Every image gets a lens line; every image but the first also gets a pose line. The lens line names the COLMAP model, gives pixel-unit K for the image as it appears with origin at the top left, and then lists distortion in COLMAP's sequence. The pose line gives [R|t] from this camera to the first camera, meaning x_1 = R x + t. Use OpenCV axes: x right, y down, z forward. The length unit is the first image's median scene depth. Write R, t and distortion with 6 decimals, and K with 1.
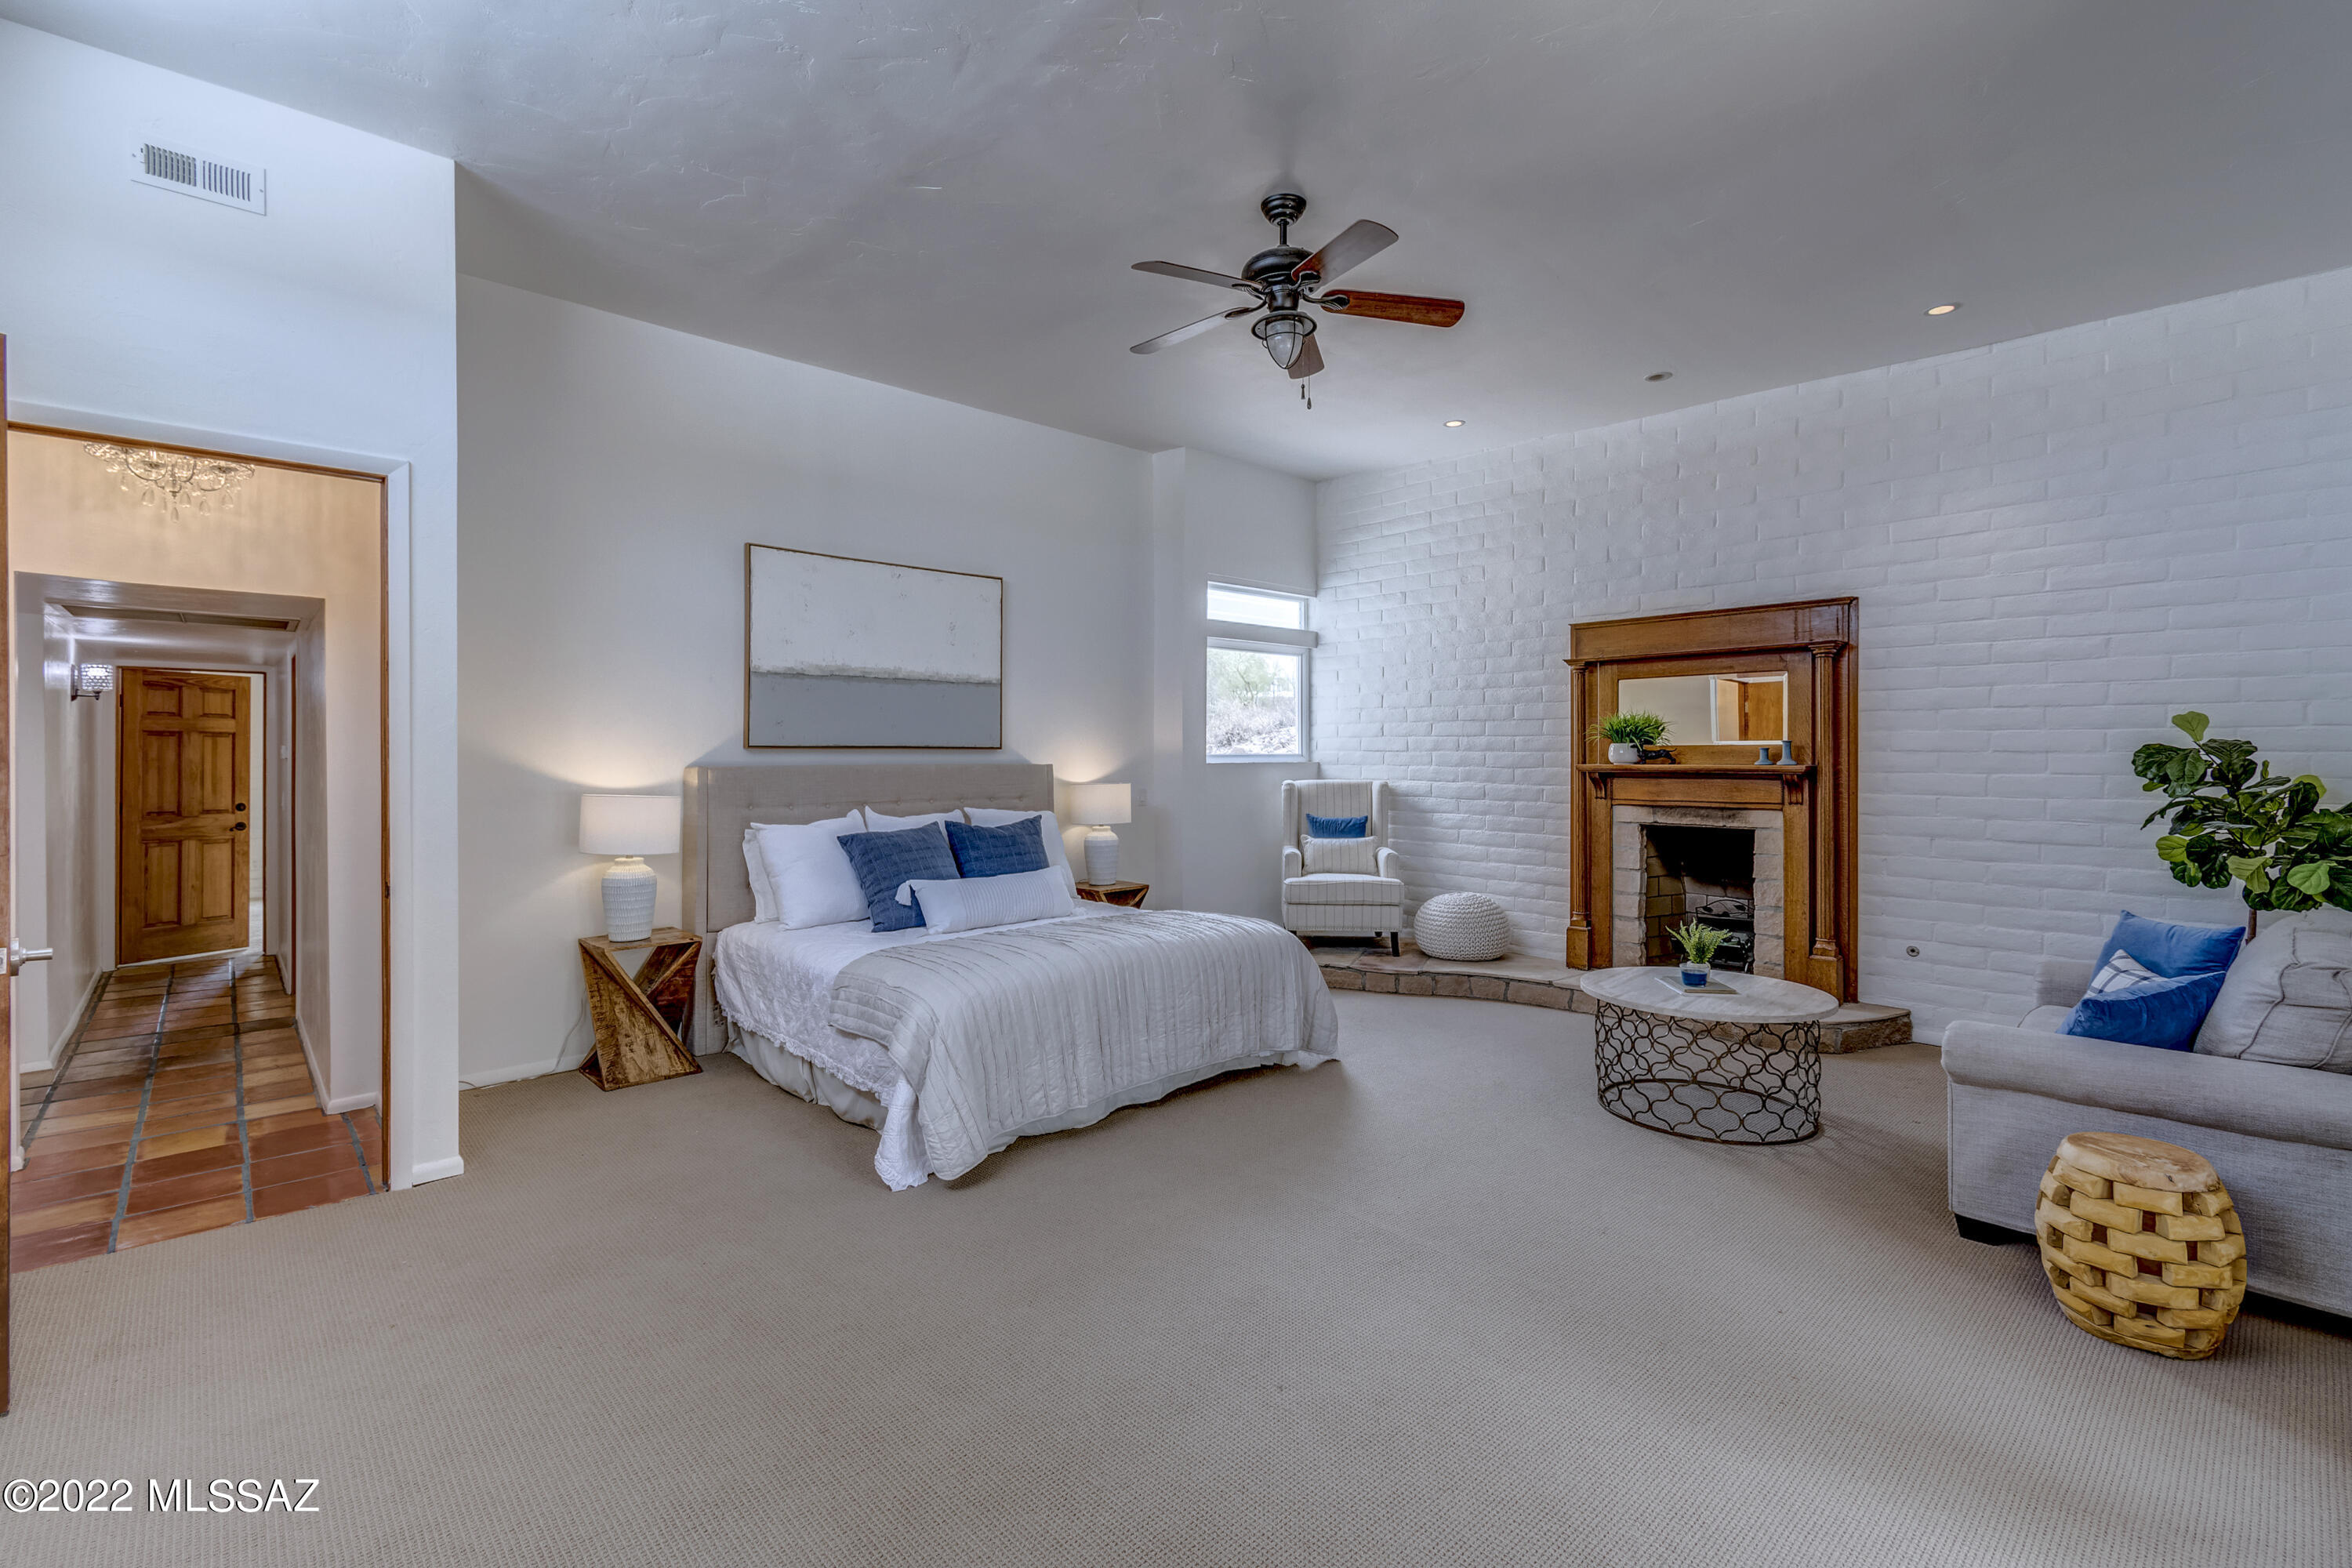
lens RADIAL K [[1043.5, 0, 1140.0], [0, 1043.5, 757.3], [0, 0, 1]] dist [0.005544, -0.001960]
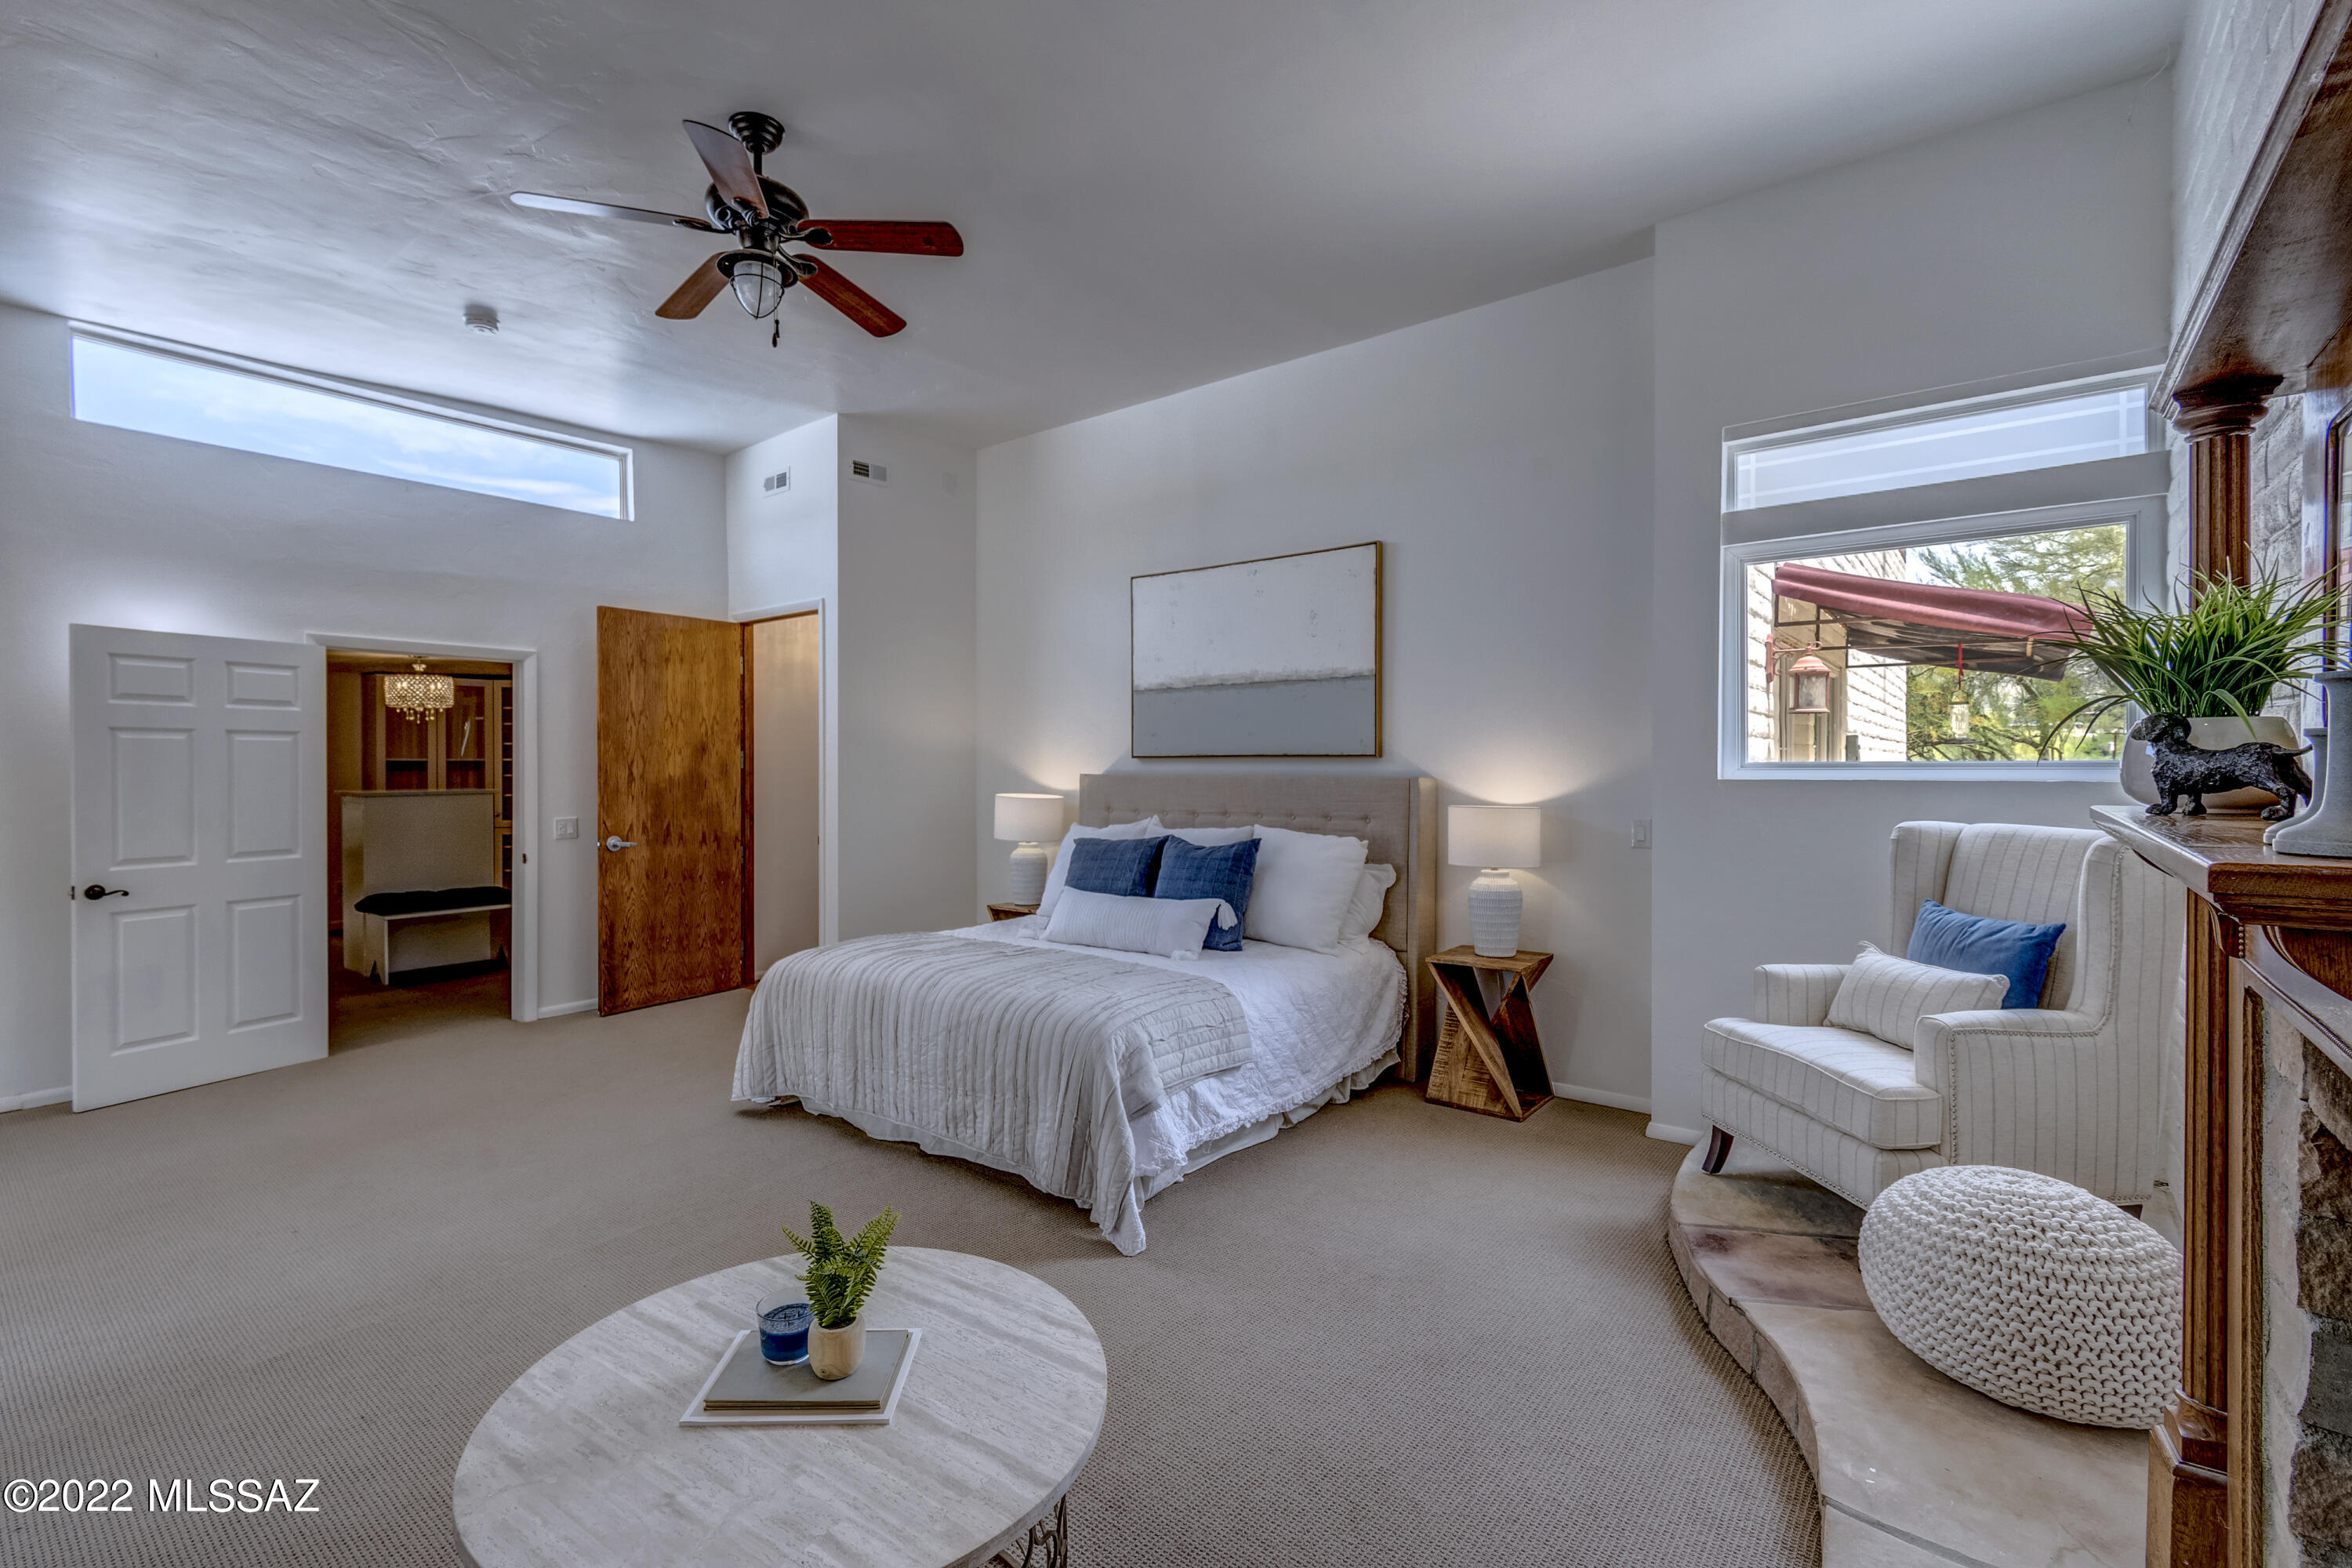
lens RADIAL K [[1043.5, 0, 1157.0], [0, 1043.5, 768.4], [0, 0, 1]] dist [0.005544, -0.001960]
pose [[0.159997, 0.004943, -0.987105, 0.622686], [0.000111, 0.999987, 0.005026, -0.003126], [0.987117, -0.000913, 0.159994, 0.706040]]
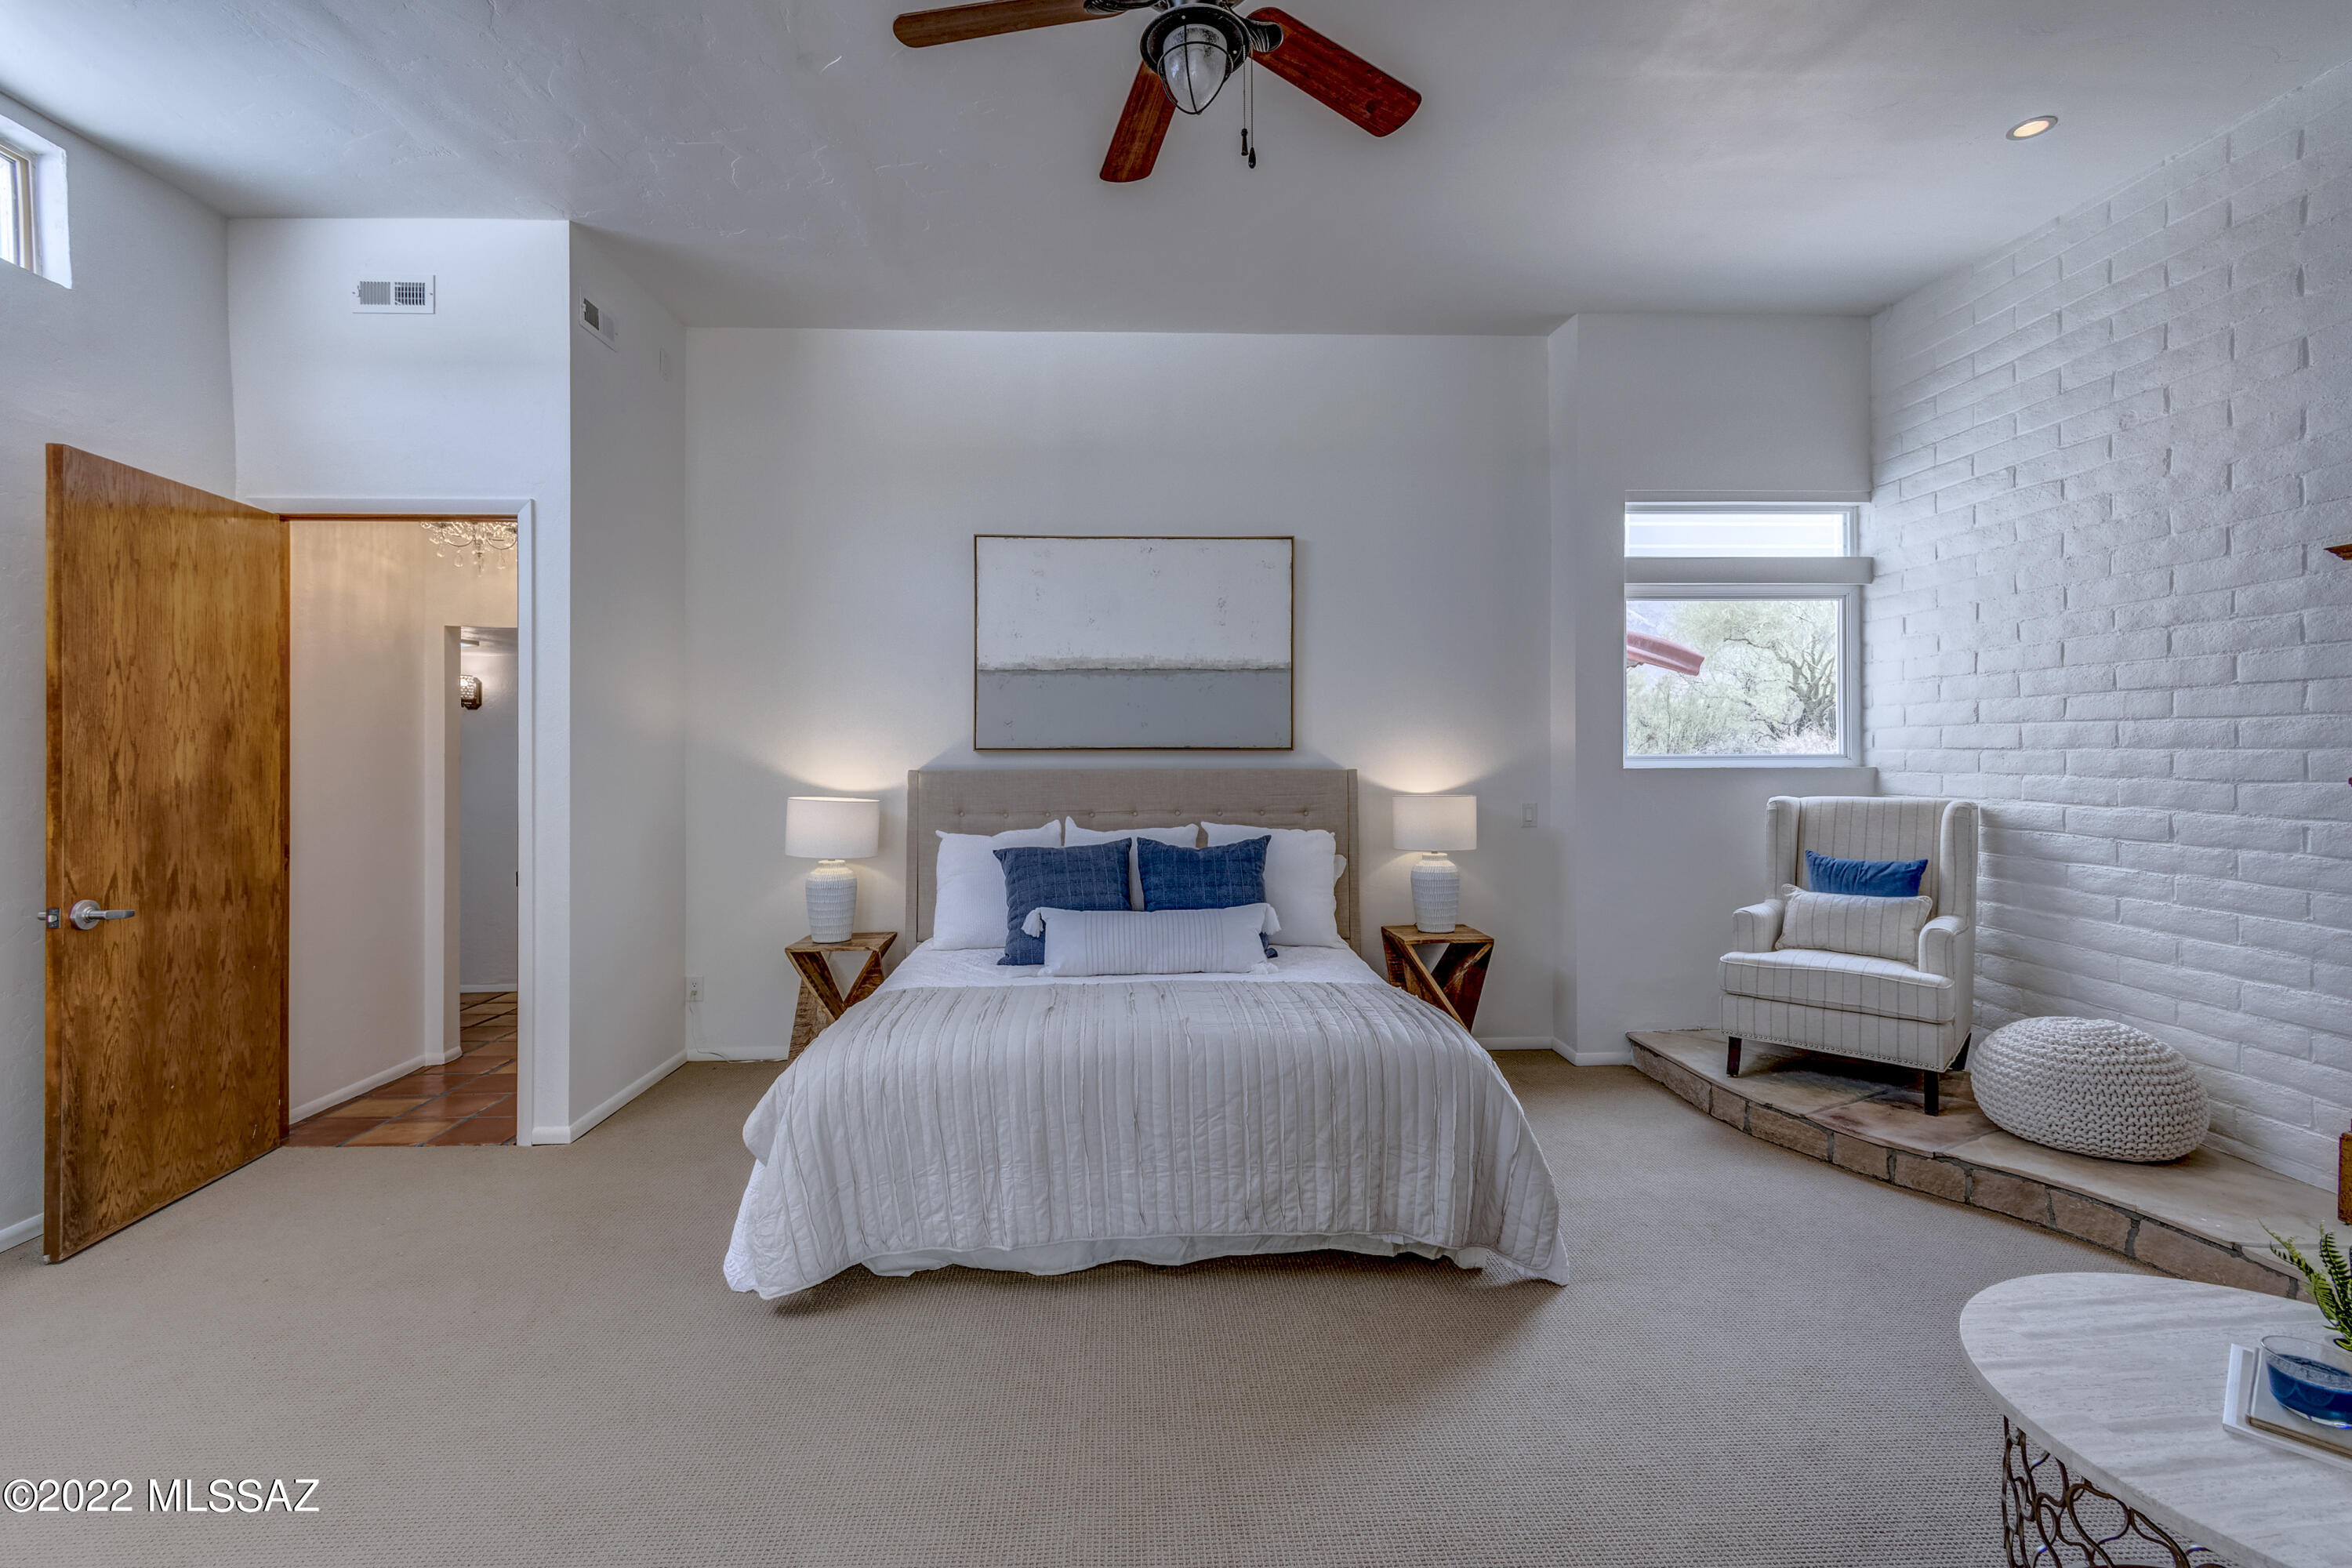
lens RADIAL K [[1043.5, 0, 1162.3], [0, 1043.5, 752.8], [0, 0, 1]] dist [0.005544, -0.001960]
pose [[0.770439, -0.004375, -0.637499, 0.300867], [0.001498, 0.999986, -0.005052, -0.001873], [0.637512, 0.002937, 0.770434, 0.316084]]
